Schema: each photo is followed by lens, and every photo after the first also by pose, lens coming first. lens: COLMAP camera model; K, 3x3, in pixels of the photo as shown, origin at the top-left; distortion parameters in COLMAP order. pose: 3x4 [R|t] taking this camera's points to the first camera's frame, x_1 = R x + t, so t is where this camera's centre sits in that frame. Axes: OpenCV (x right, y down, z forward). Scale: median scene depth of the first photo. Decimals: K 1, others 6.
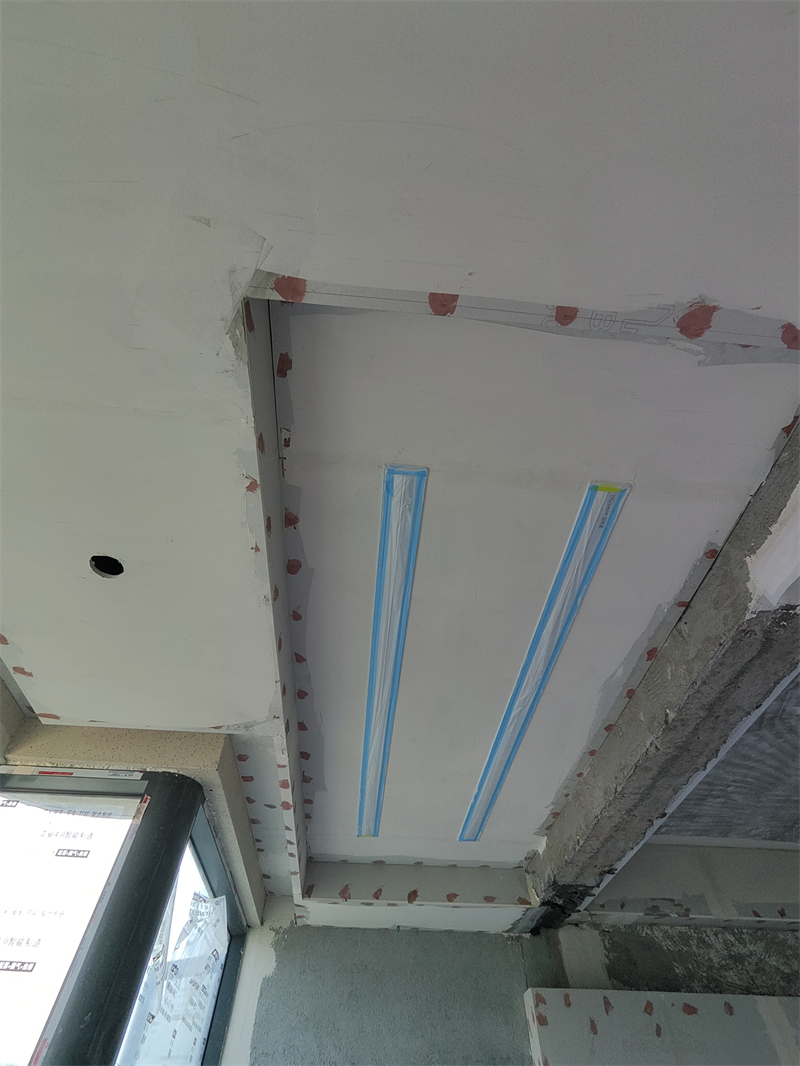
lens RADIAL K [[483.7, 0, 401.9], [0, 483.7, 533.9], [0, 0, 1]] dist [-0.003904, 0.001075]
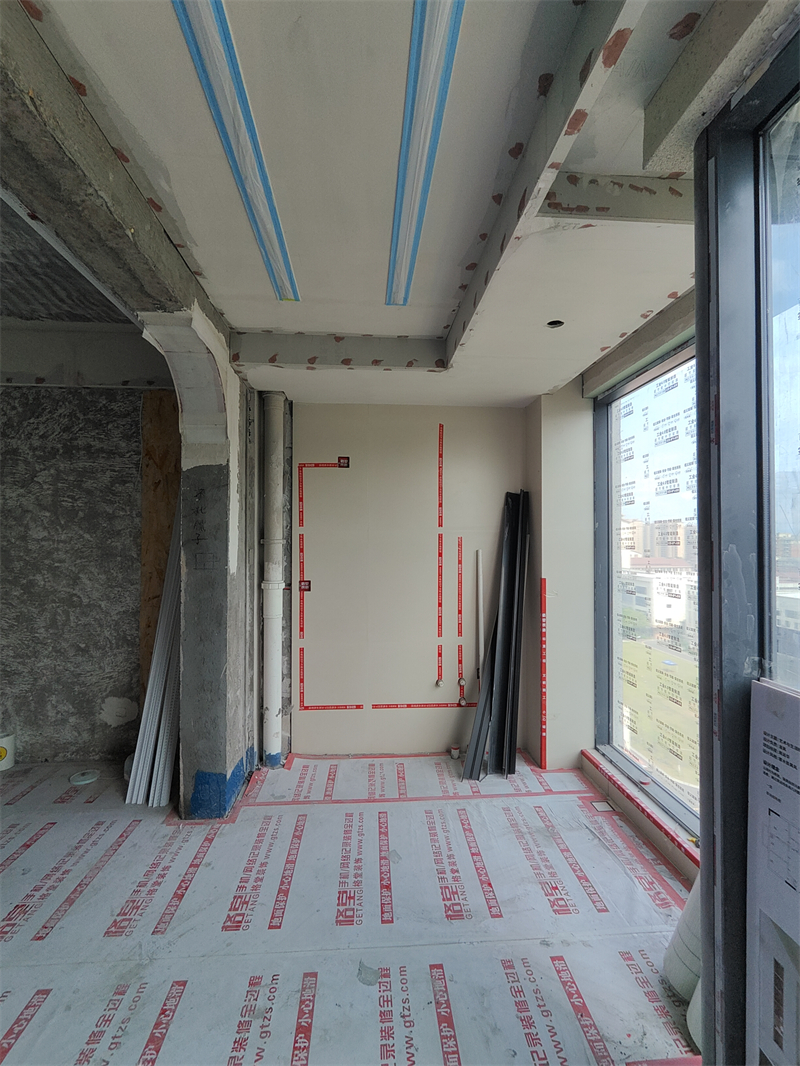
lens RADIAL K [[483.7, 0, 401.9], [0, 483.7, 533.9], [0, 0, 1]] dist [-0.003904, 0.001075]
pose [[-0.999951, -0.006292, 0.007613, -0.025828], [-0.009856, 0.586951, -0.809562, 1.511499], [0.000625, -0.809598, -0.586985, 1.048936]]
